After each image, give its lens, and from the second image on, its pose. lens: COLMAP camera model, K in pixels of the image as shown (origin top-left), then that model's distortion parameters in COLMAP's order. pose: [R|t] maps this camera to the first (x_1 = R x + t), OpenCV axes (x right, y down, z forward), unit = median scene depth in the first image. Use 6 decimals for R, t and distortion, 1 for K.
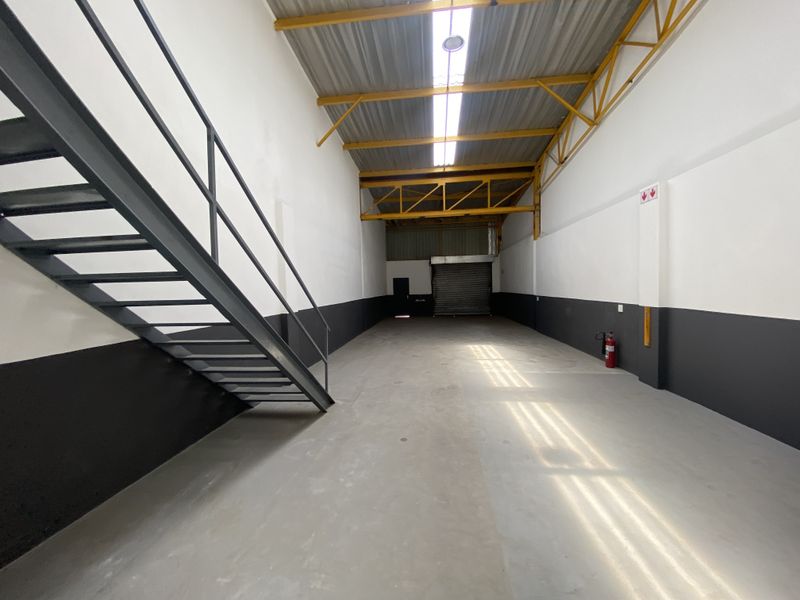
lens RADIAL K [[323.8, 0, 400.0], [0, 323.8, 300.0], [0, 0, 1]] dist [0.017235, -0.017823]
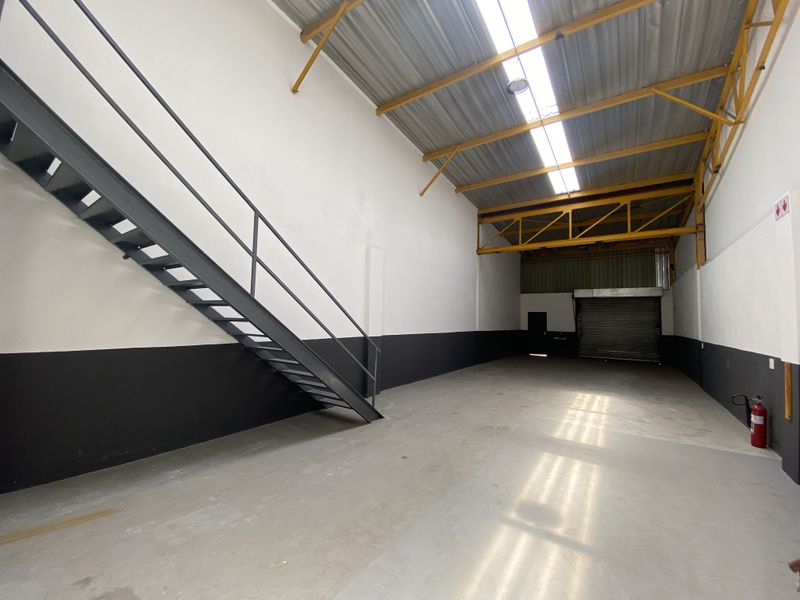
lens RADIAL K [[323.8, 0, 400.0], [0, 323.8, 300.0], [0, 0, 1]] dist [0.017235, -0.017823]
pose [[0.880207, 0.017984, -0.474249, 0.193185], [-0.064413, 0.994562, -0.081836, -0.002233], [0.470199, 0.102580, 0.876579, -0.007421]]
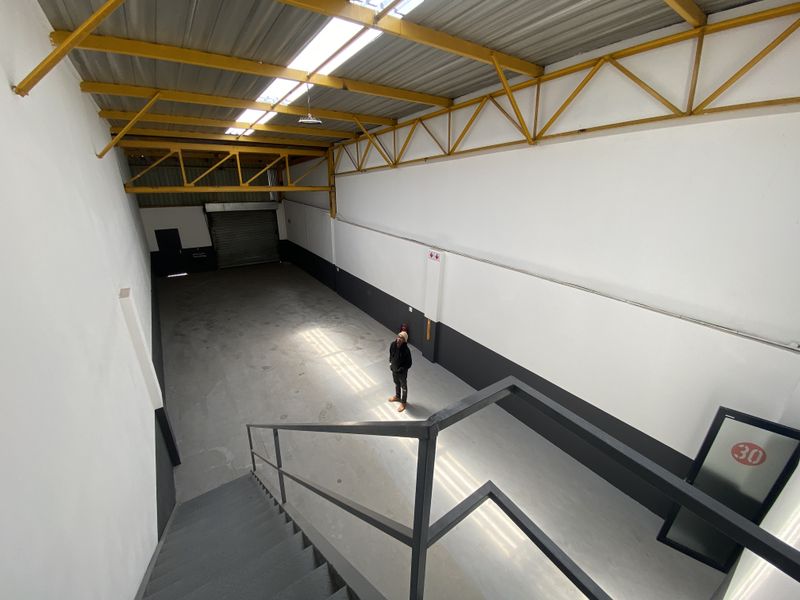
lens RADIAL K [[314.2, 0, 400.0], [0, 314.2, 300.0], [0, 0, 1]] dist [0.030719, -0.000005]
pose [[0.743955, -0.198843, 0.637960, -0.216457], [-0.018502, 0.948205, 0.317118, -0.332271], [-0.667974, -0.247725, 0.701743, -0.016953]]
